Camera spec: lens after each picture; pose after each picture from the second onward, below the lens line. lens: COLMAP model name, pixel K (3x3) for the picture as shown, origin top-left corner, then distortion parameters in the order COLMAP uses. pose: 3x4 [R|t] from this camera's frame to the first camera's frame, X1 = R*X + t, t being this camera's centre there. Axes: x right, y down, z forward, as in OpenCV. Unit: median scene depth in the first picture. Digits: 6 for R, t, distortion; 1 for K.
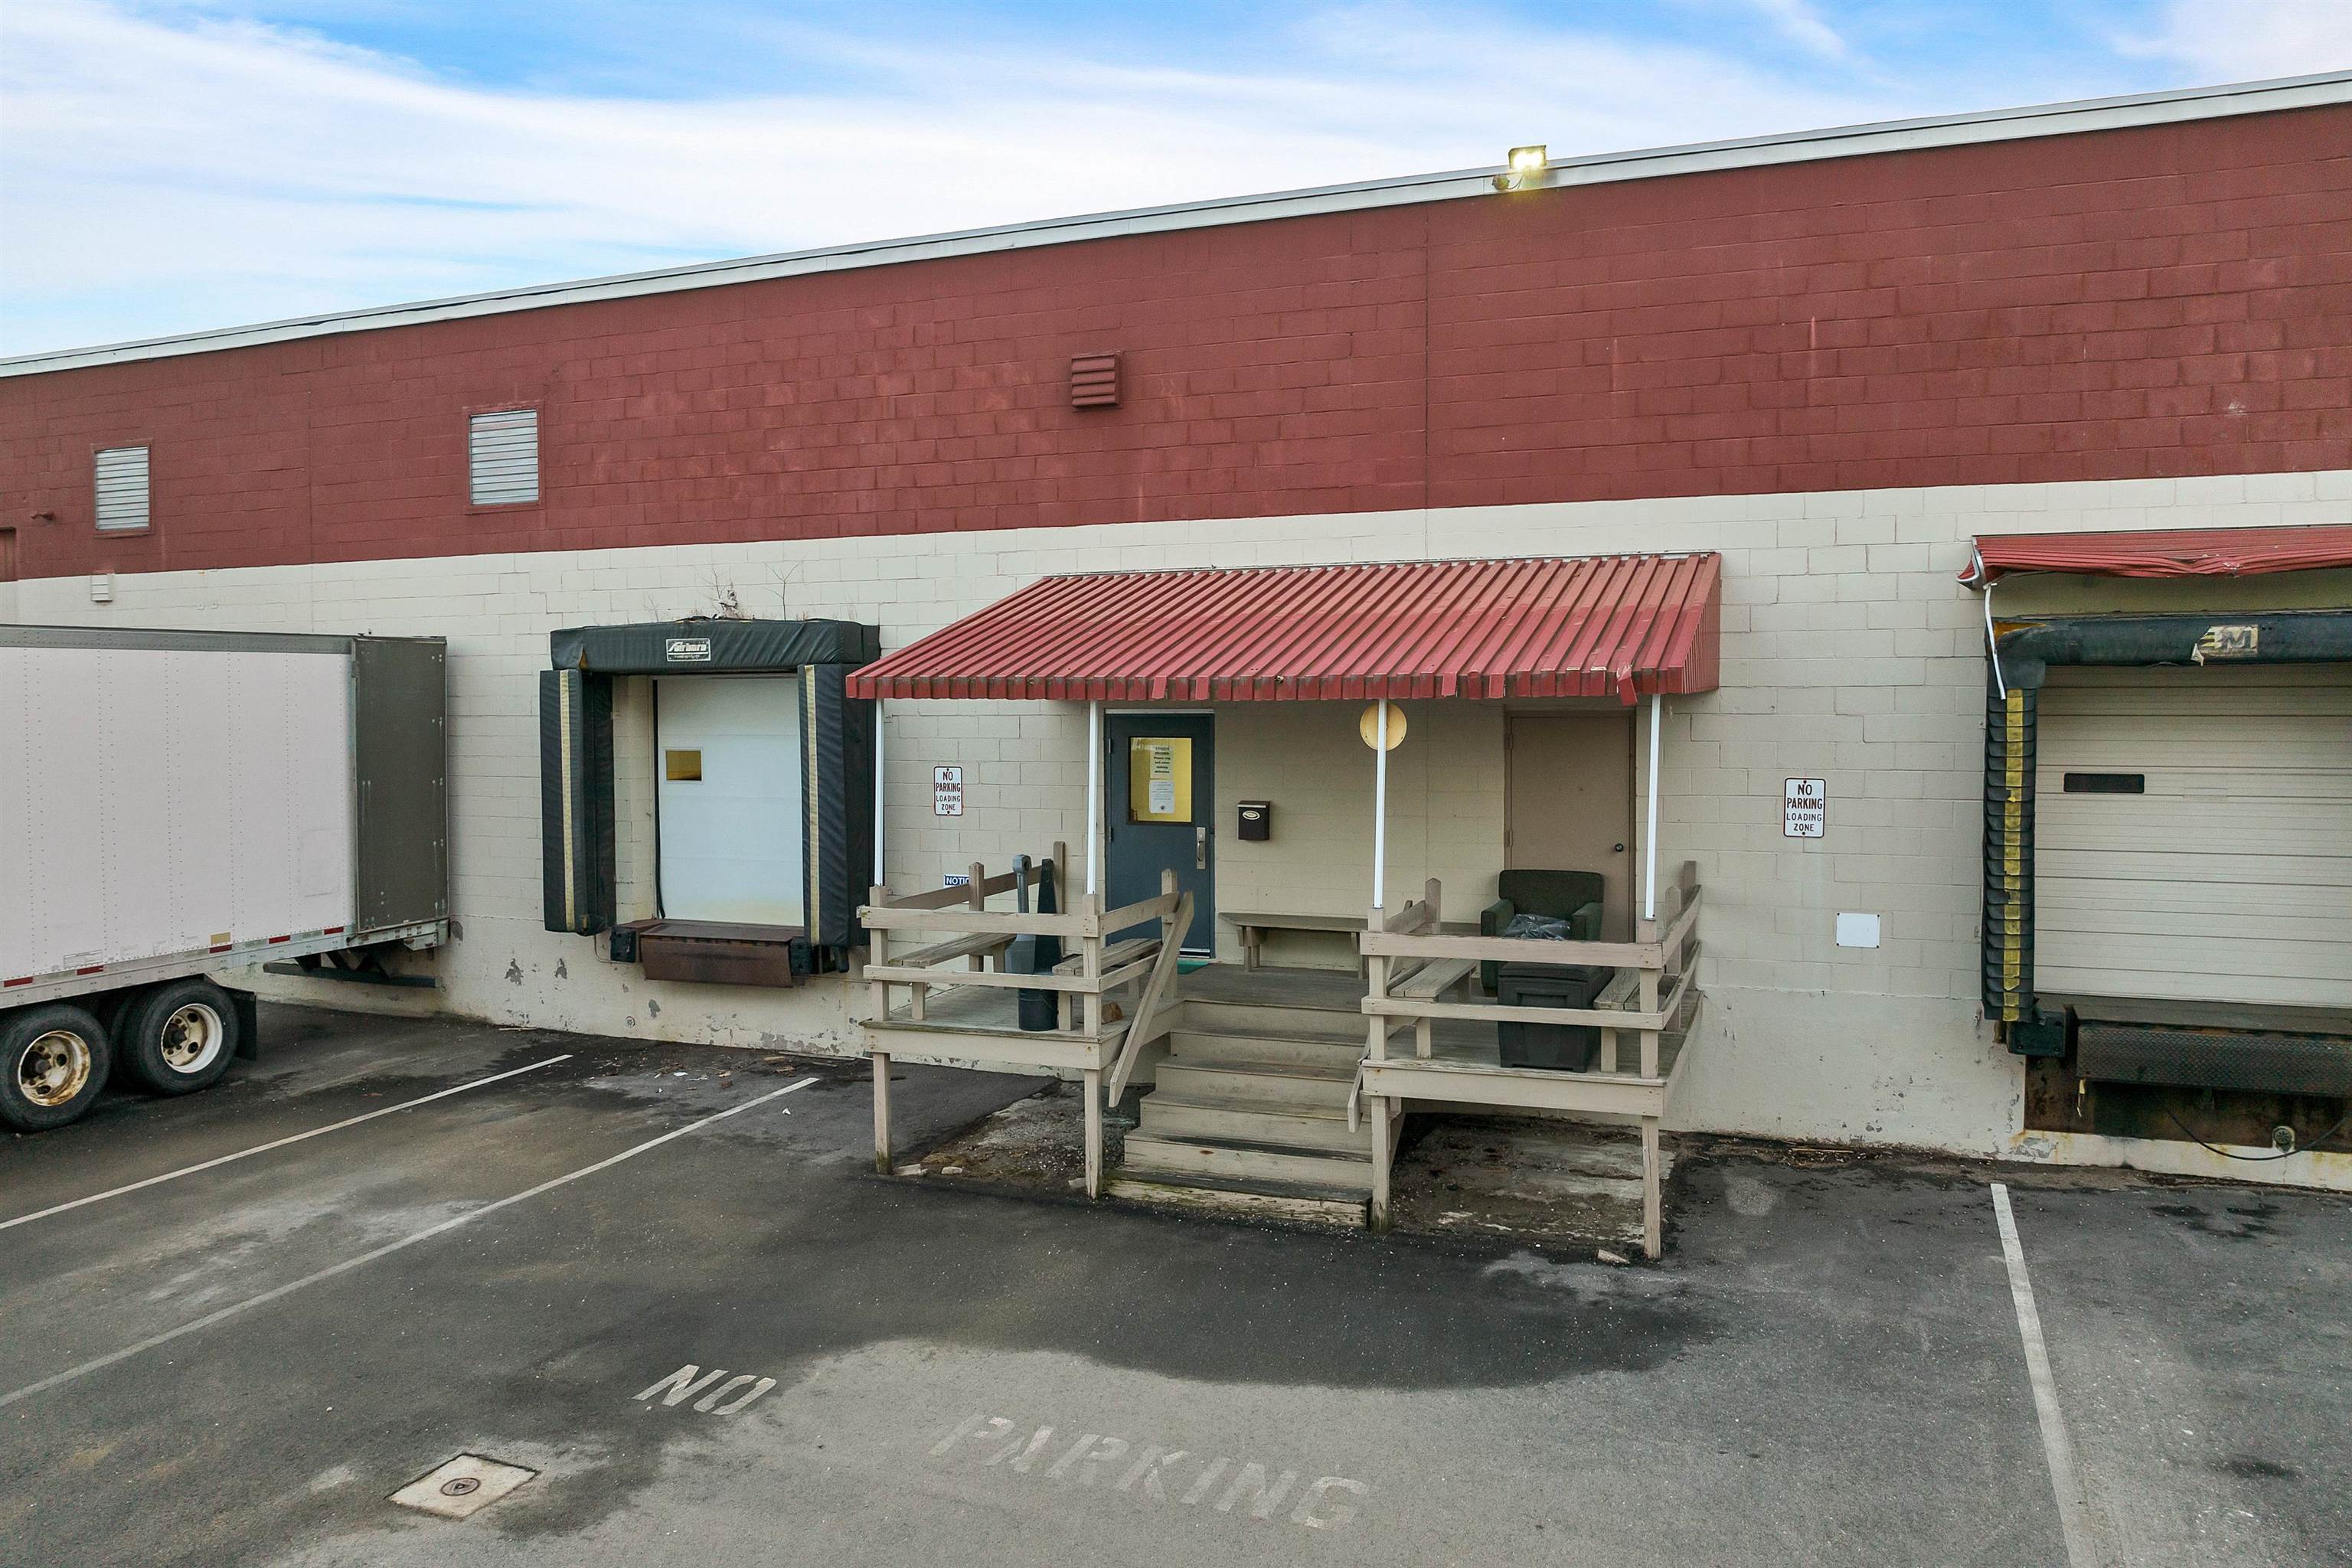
lens RADIAL K [[1663.0, 0, 1179.7], [0, 1663.0, 785.1], [0, 0, 1]] dist [-0.021718, -0.000654]
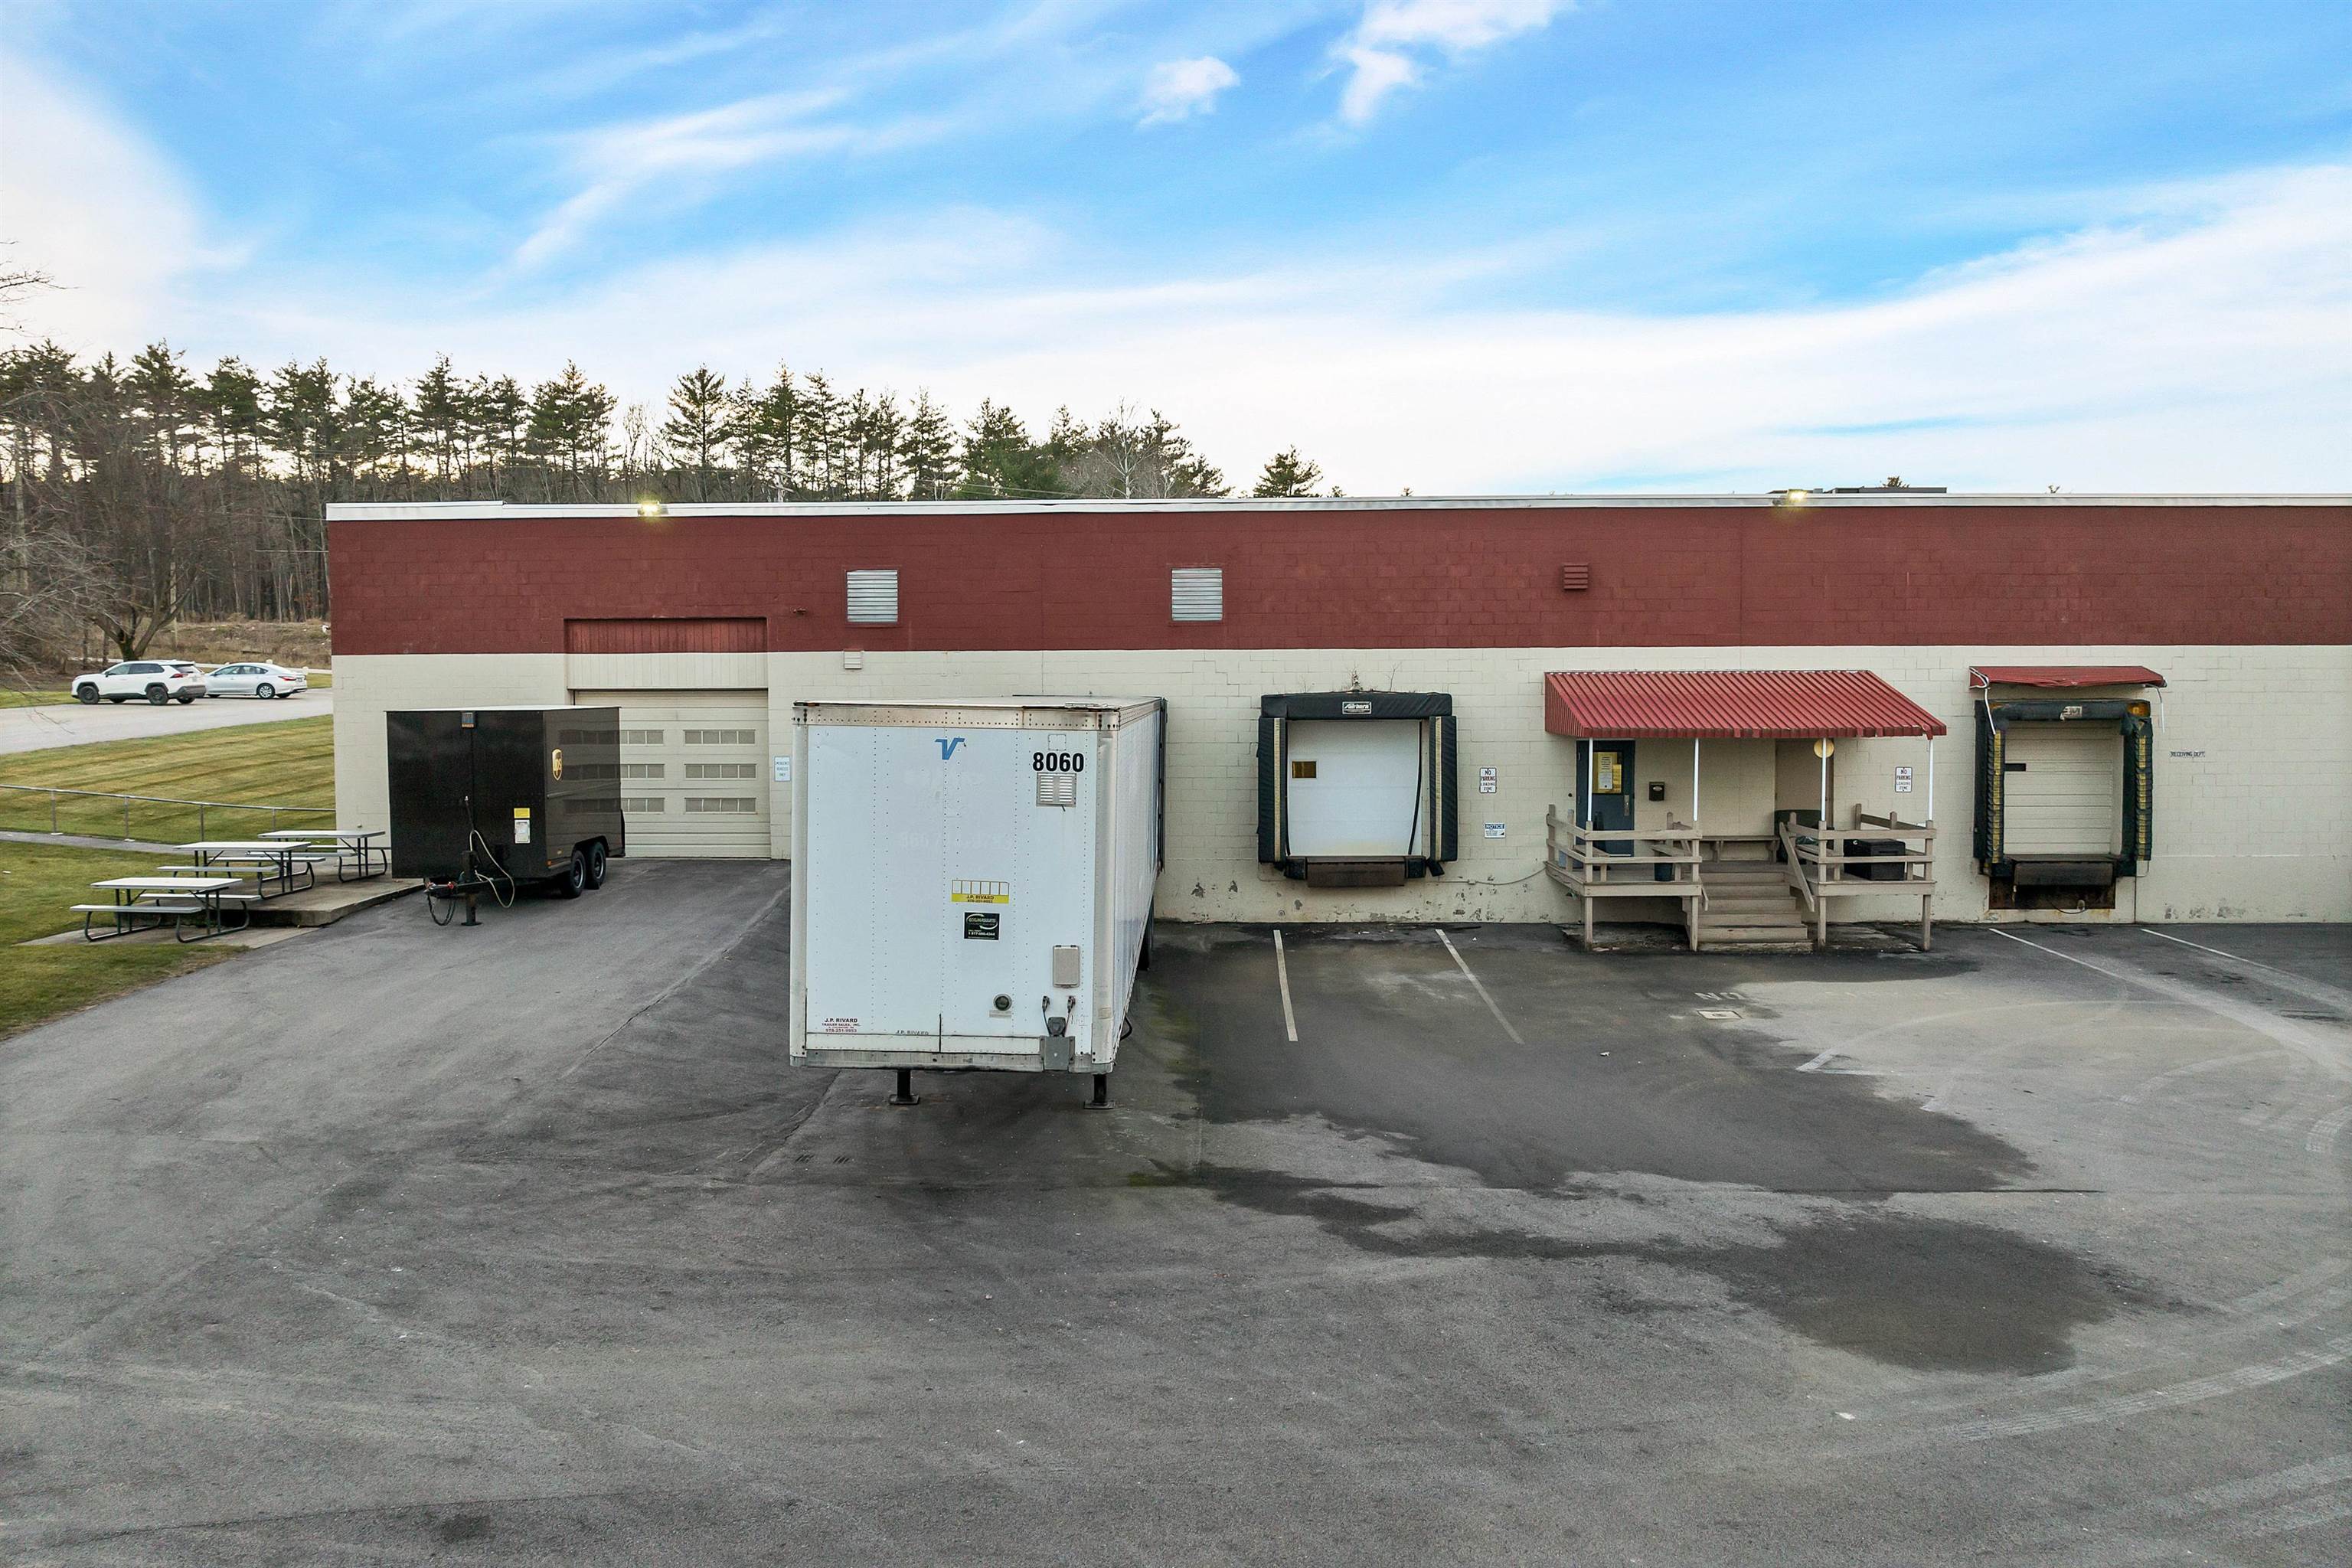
lens RADIAL K [[1663.0, 0, 1171.8], [0, 1663.0, 779.1], [0, 0, 1]] dist [-0.021718, -0.000654]
pose [[0.942596, -0.016535, 0.333527, -1.192615], [0.017746, 0.999842, -0.000586, -0.003340], [-0.333464, 0.006471, 0.942741, -0.747212]]
